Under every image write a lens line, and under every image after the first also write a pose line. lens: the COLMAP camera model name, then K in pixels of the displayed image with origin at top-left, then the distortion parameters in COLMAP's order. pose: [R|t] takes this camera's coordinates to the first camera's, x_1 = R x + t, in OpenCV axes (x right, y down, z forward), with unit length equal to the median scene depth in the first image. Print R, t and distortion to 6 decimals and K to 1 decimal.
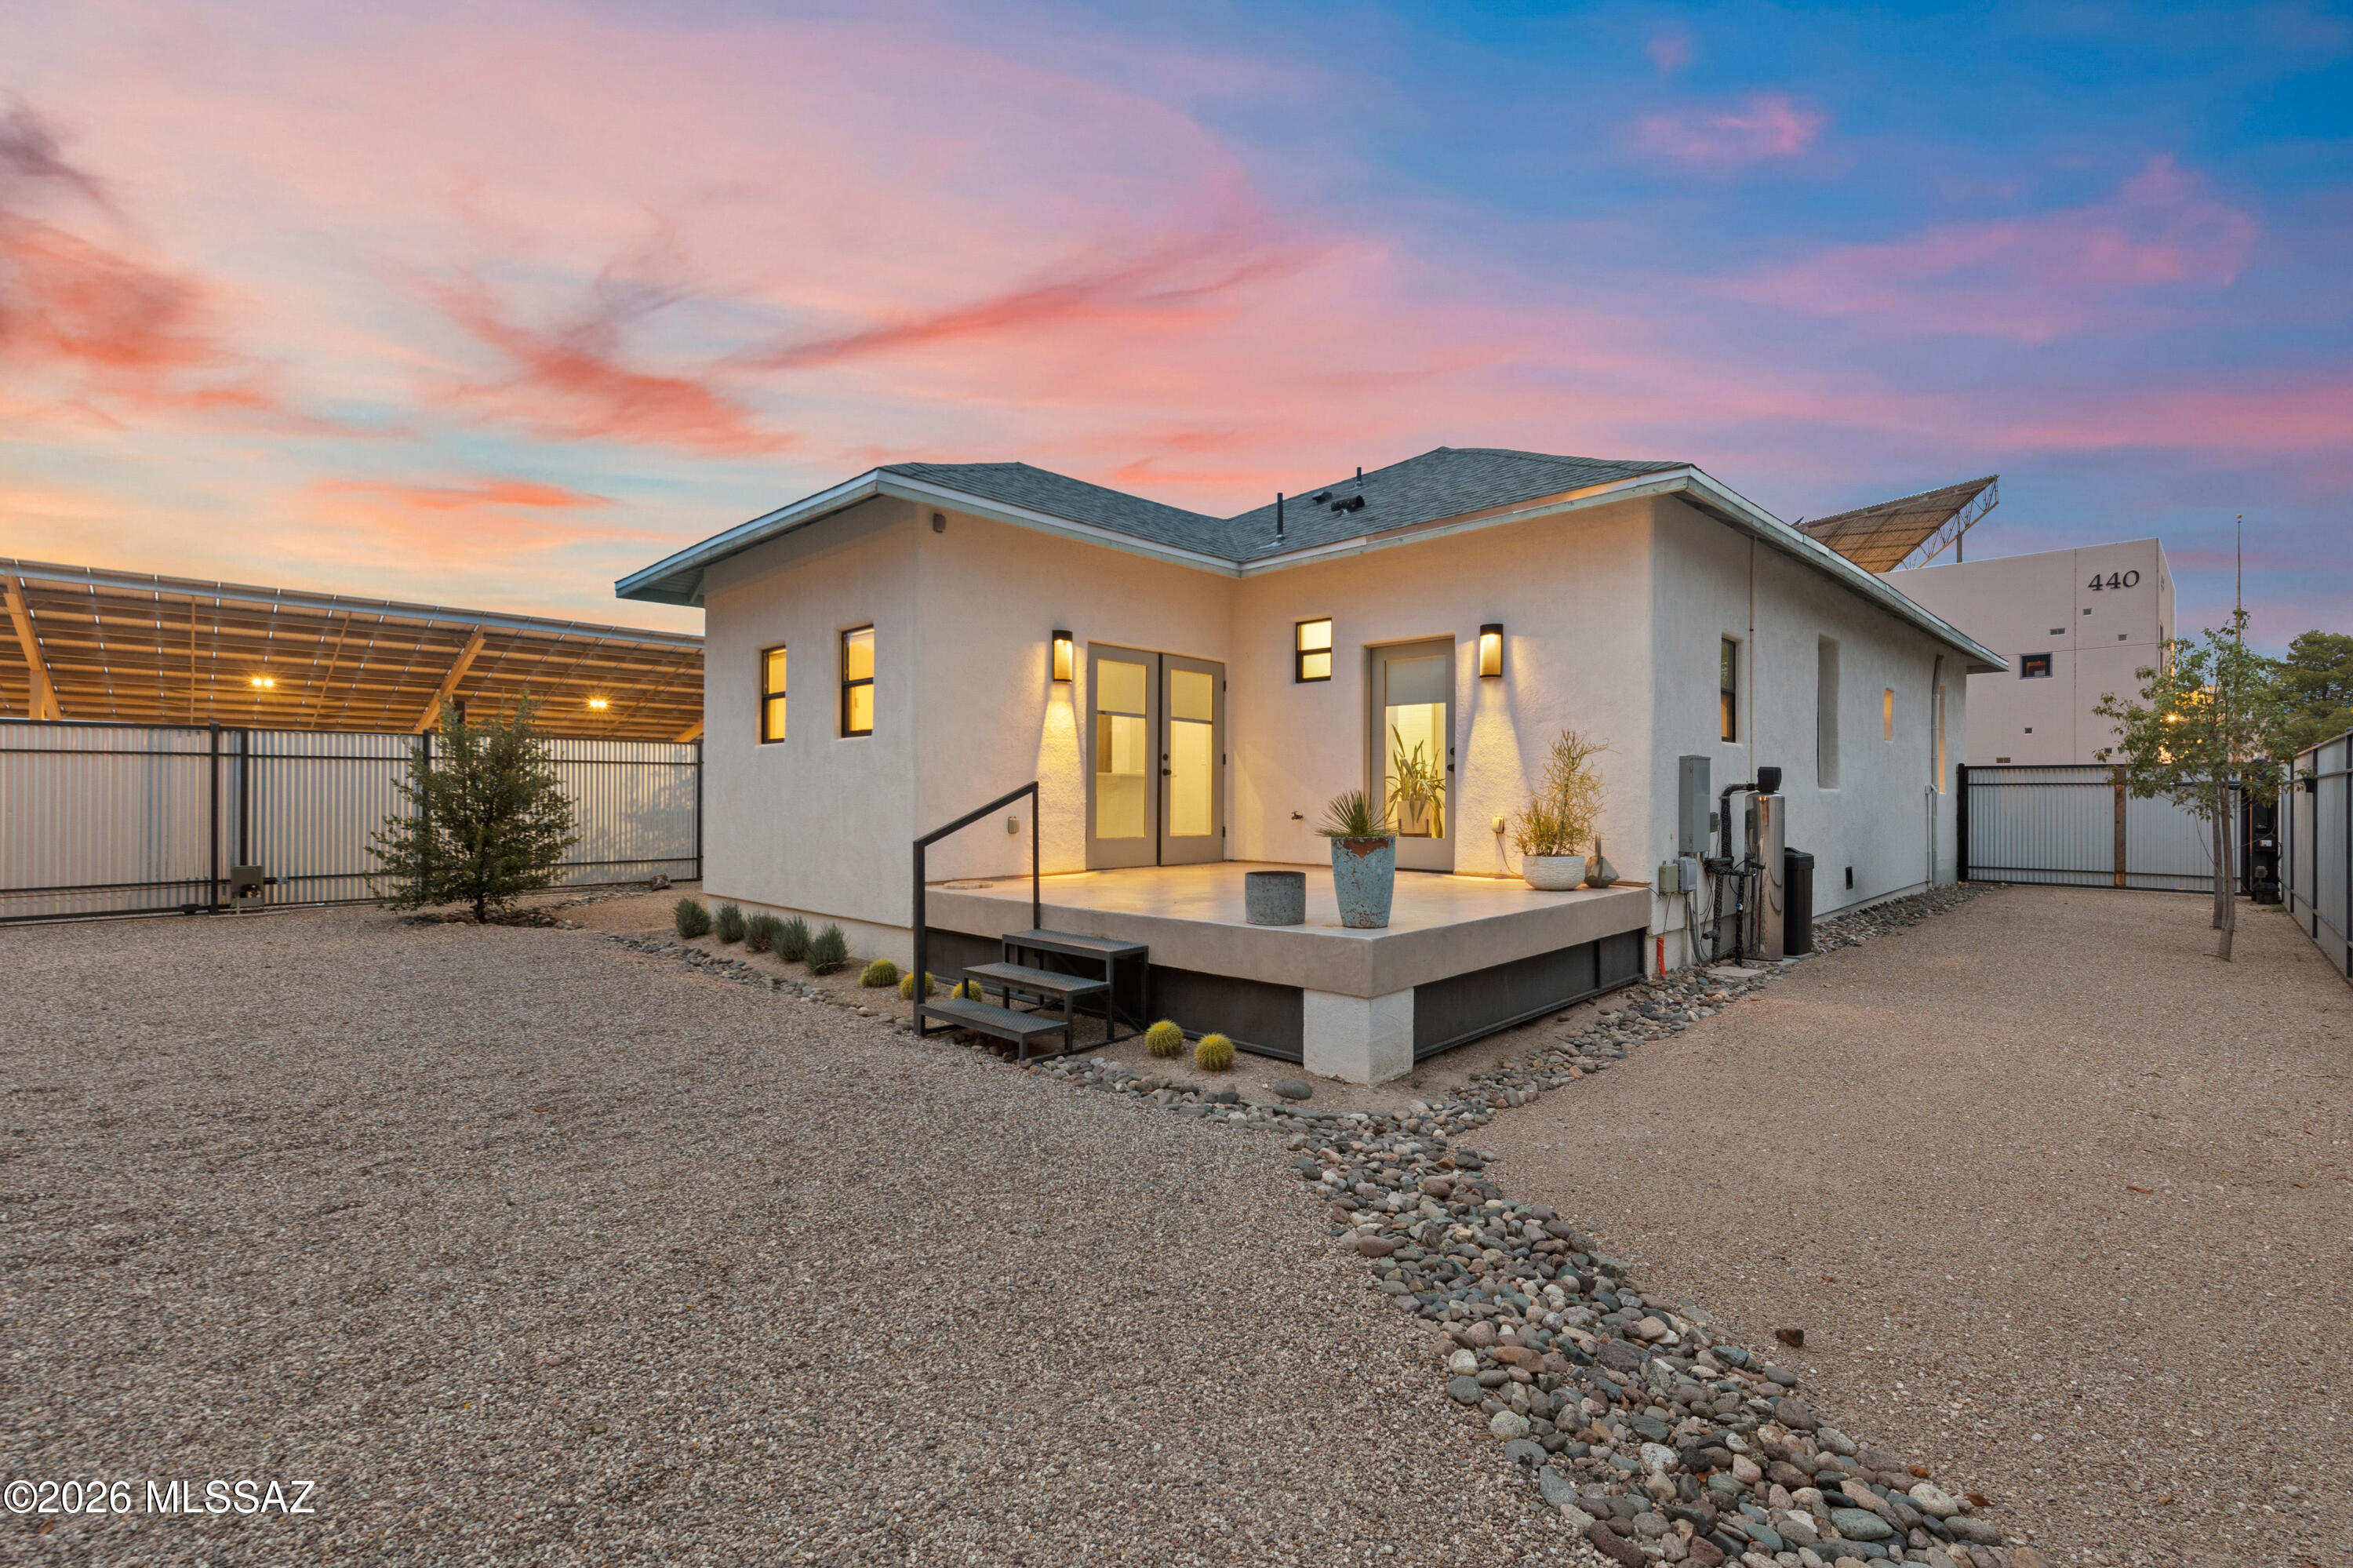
lens RADIAL K [[1059.6, 0, 1174.5], [0, 1059.6, 794.2], [0, 0, 1]] dist [-0.001668, 0.000610]
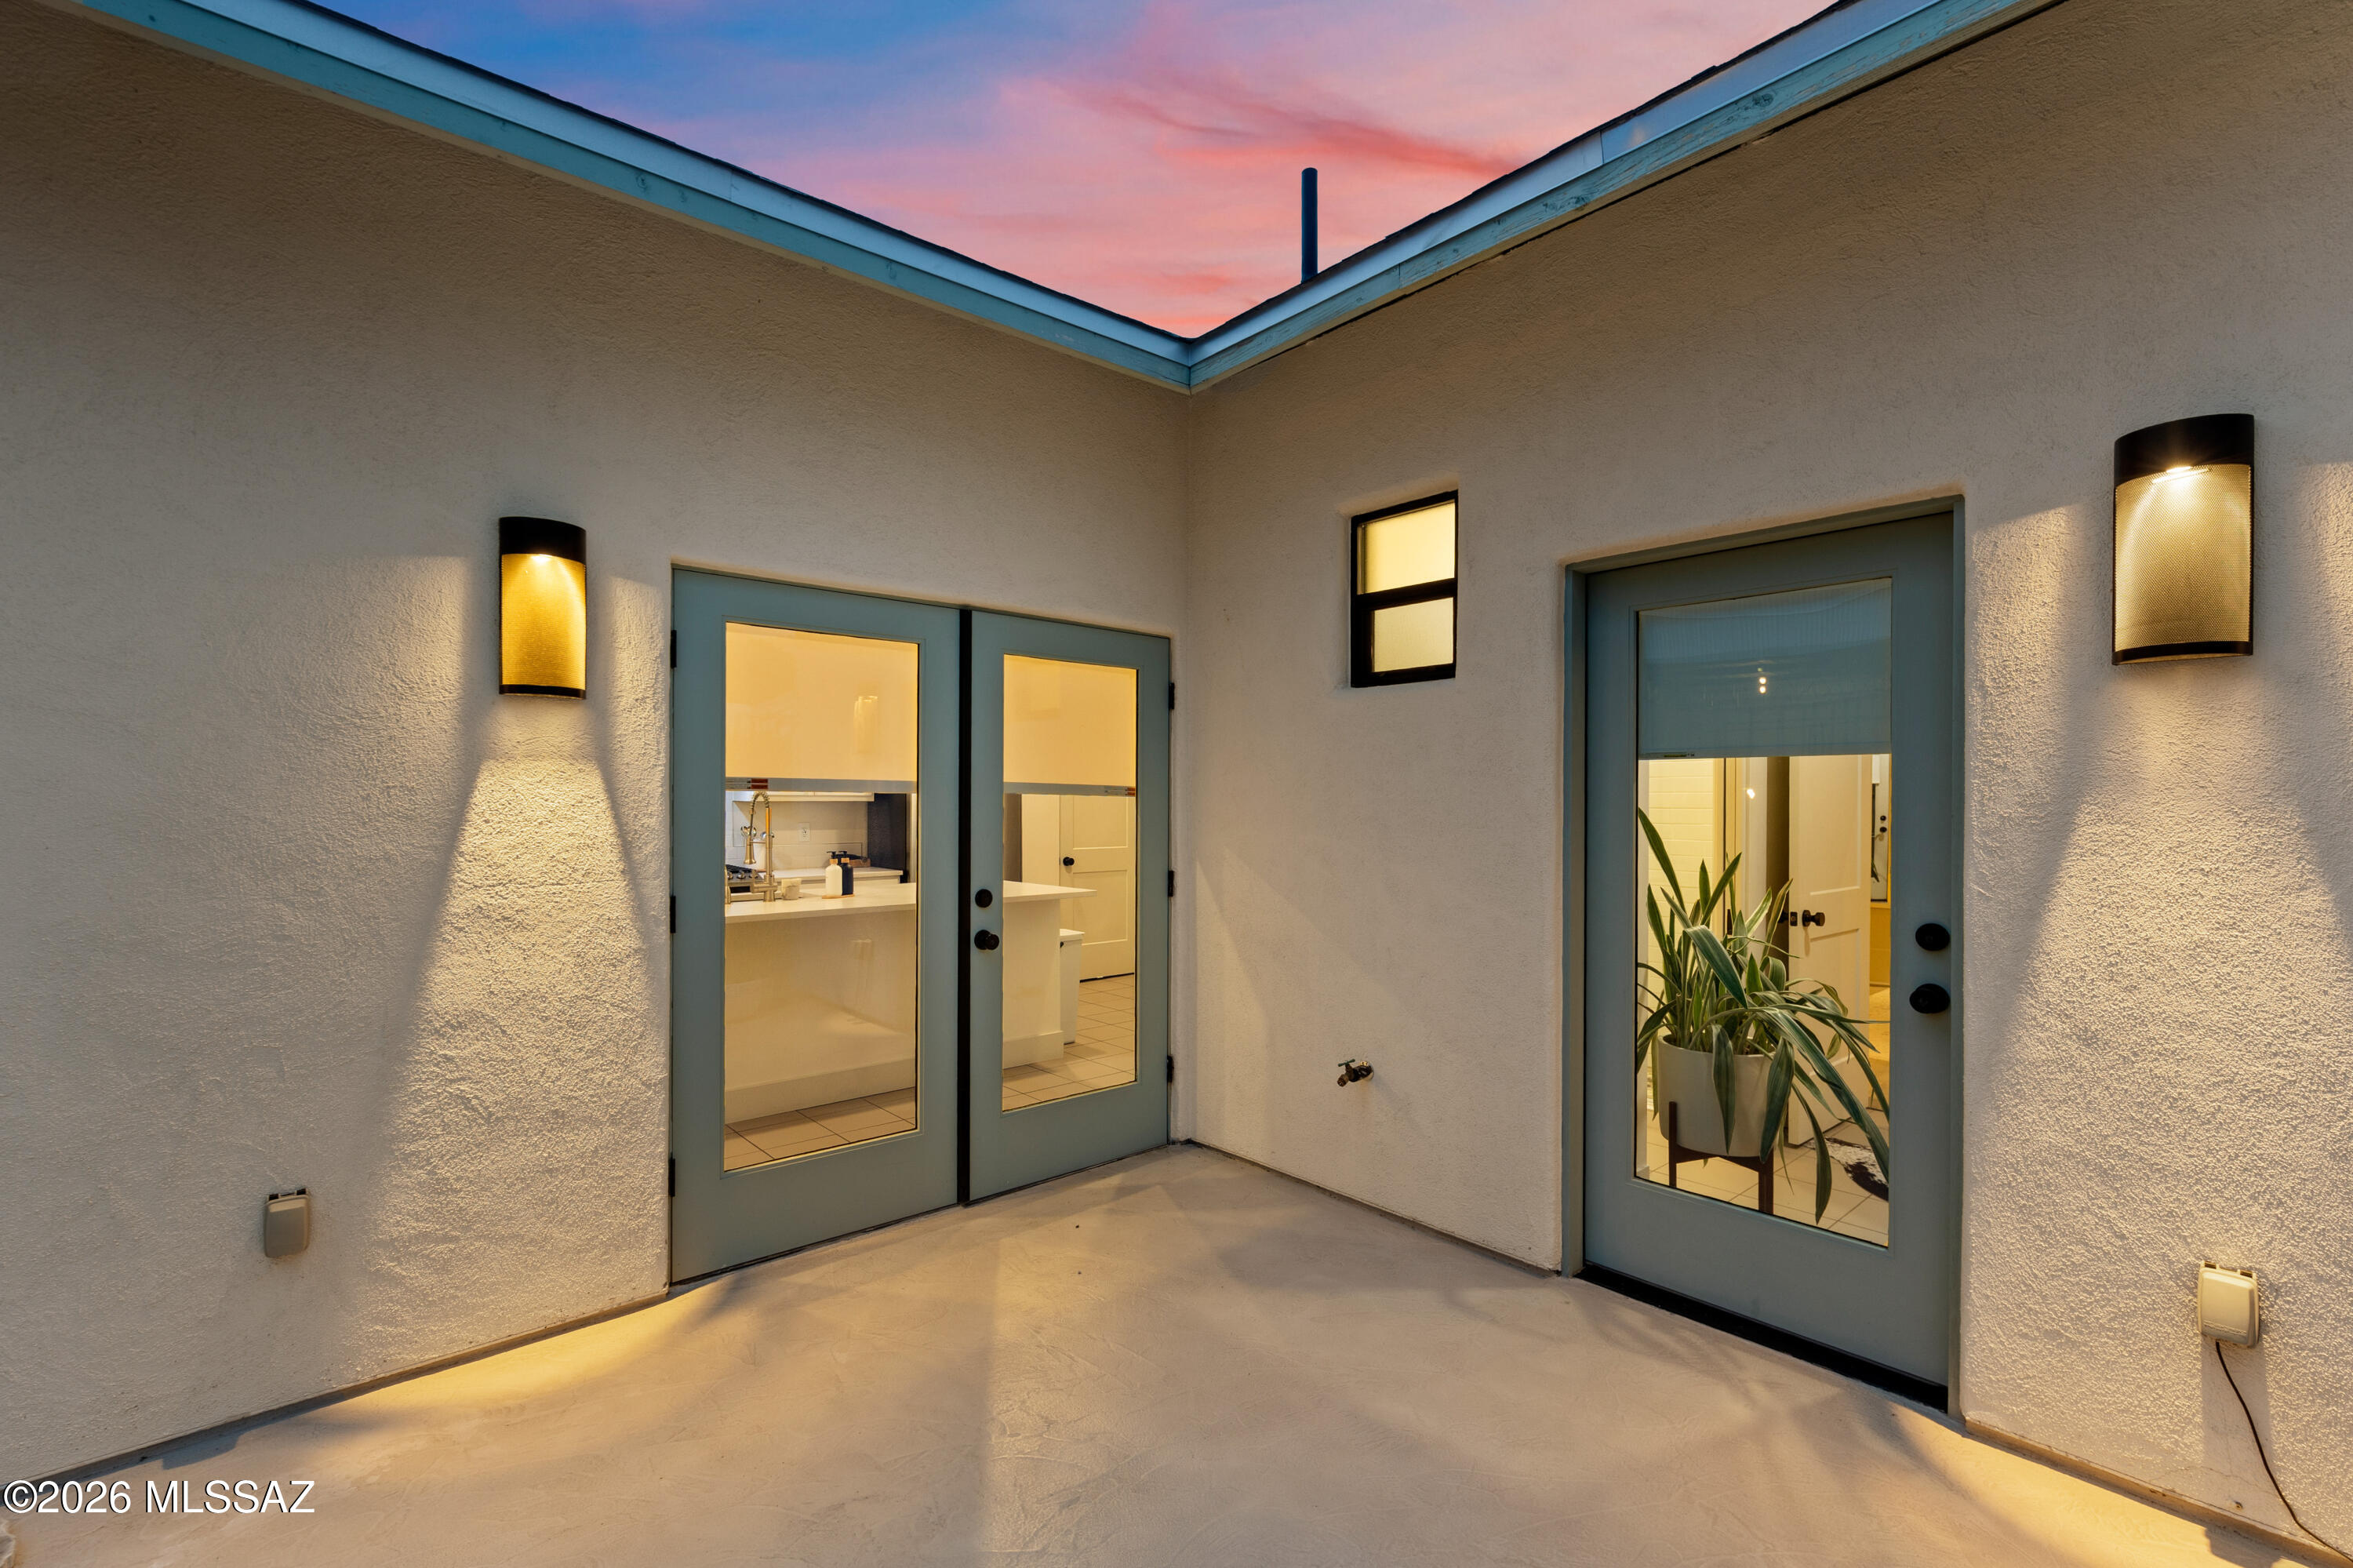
lens RADIAL K [[1059.6, 0, 1167.7], [0, 1059.6, 803.3], [0, 0, 1]] dist [-0.001668, 0.000610]
pose [[0.996608, -0.003844, -0.082203, 0.086588], [0.004756, 0.999929, 0.010905, -0.073720], [0.082156, -0.011259, 0.996556, 0.677147]]
